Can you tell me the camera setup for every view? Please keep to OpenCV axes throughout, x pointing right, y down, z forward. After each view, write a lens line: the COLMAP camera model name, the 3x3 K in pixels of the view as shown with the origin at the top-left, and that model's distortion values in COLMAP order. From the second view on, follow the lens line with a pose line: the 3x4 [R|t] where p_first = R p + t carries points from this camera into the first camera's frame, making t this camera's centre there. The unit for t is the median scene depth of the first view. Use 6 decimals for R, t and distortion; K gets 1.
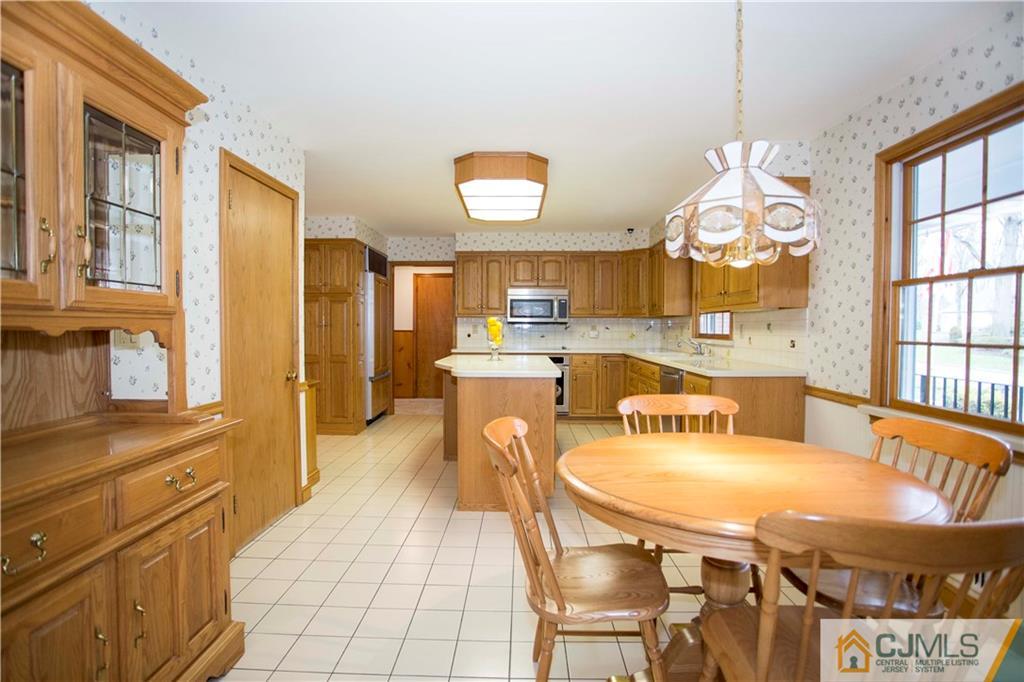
lens RADIAL K [[495.5, 0, 512.0], [0, 495.5, 341.0], [0, 0, 1]] dist [-0.085819, 0.042967]
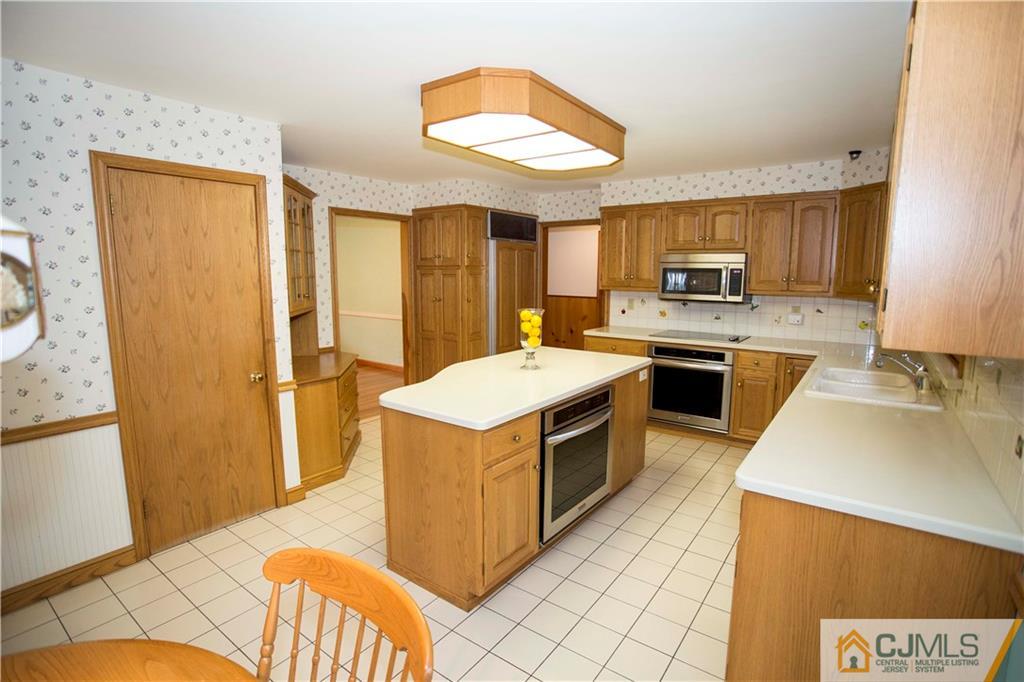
lens RADIAL K [[495.5, 0, 512.0], [0, 495.5, 341.0], [0, 0, 1]] dist [-0.085819, 0.042967]
pose [[0.817477, 0.079830, -0.570402, 0.240668], [-0.015832, 0.993088, 0.116297, -0.057465], [0.575744, -0.086040, 0.813091, 0.258124]]
